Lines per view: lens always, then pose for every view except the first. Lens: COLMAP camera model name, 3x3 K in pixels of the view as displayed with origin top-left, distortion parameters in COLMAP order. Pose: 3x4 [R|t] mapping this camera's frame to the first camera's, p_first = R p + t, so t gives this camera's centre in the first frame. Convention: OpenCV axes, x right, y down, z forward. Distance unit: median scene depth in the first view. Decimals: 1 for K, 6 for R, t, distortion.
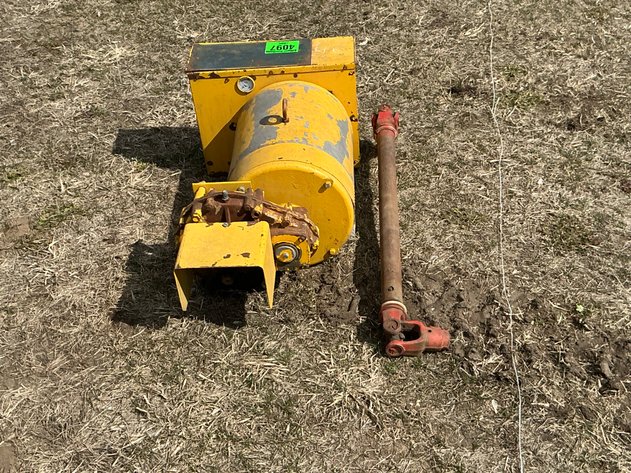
lens RADIAL K [[831.6, 0, 316.1], [0, 831.6, 235.9], [0, 0, 1]] dist [0.067701, 0.000000]
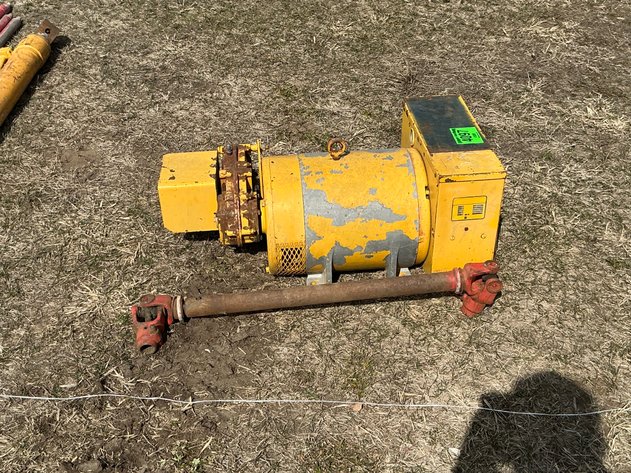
lens RADIAL K [[764.0, 0, 316.2], [0, 764.0, 234.2], [0, 0, 1]] dist [0.064982, 0.000000]
pose [[0.112472, 0.609241, -0.784968, 0.713588], [-0.610163, 0.665845, 0.429361, -0.436166], [0.784252, 0.430668, 0.446625, 0.548554]]
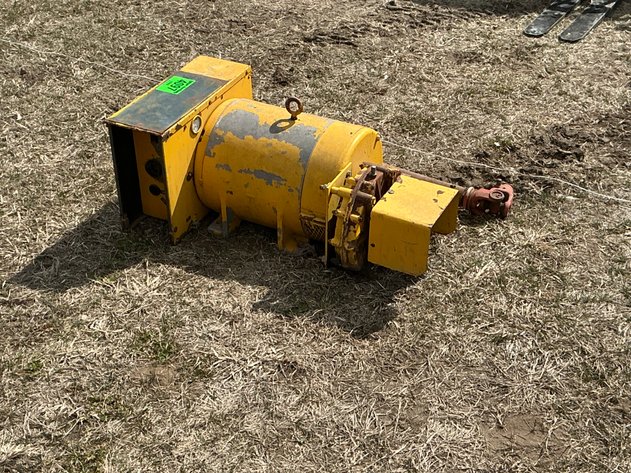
lens RADIAL K [[975.5, 0, 315.6], [0, 975.5, 236.8], [0, 0, 1]] dist [0.049316, 0.000000]
pose [[0.421139, -0.454811, 0.784722, -0.979186], [0.540416, 0.820668, 0.185618, -0.212515], [-0.728418, 0.345906, 0.591402, 0.281348]]
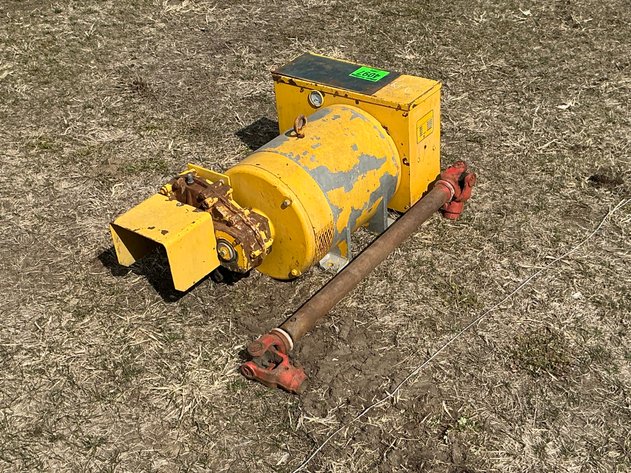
lens RADIAL K [[893.6, 0, 314.4], [0, 893.6, 236.7], [0, 0, 1]] dist [0.082144, 0.000000]
pose [[0.811989, 0.328286, -0.482599, 0.505400], [-0.349153, 0.935779, 0.049099, -0.076723], [0.467724, 0.128633, 0.874464, 0.060079]]
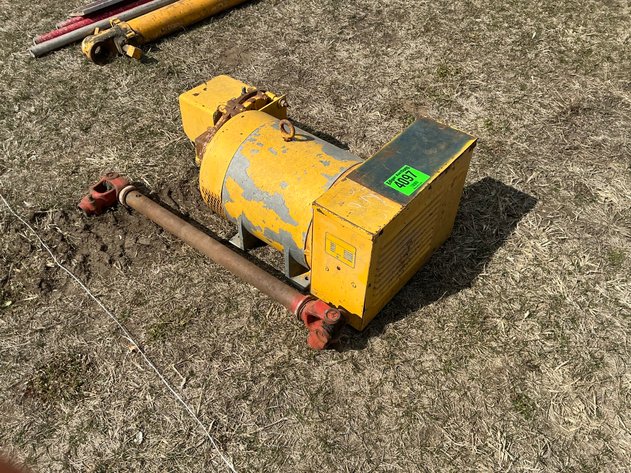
lens RADIAL K [[572.3, 0, 315.0], [0, 572.3, 239.9], [0, 0, 1]] dist [0.014517, 0.000000]
pose [[-0.615646, 0.591853, -0.520278, 0.359276], [-0.470803, 0.253192, 0.845126, -0.672286], [0.631921, 0.765247, 0.122770, 0.952837]]
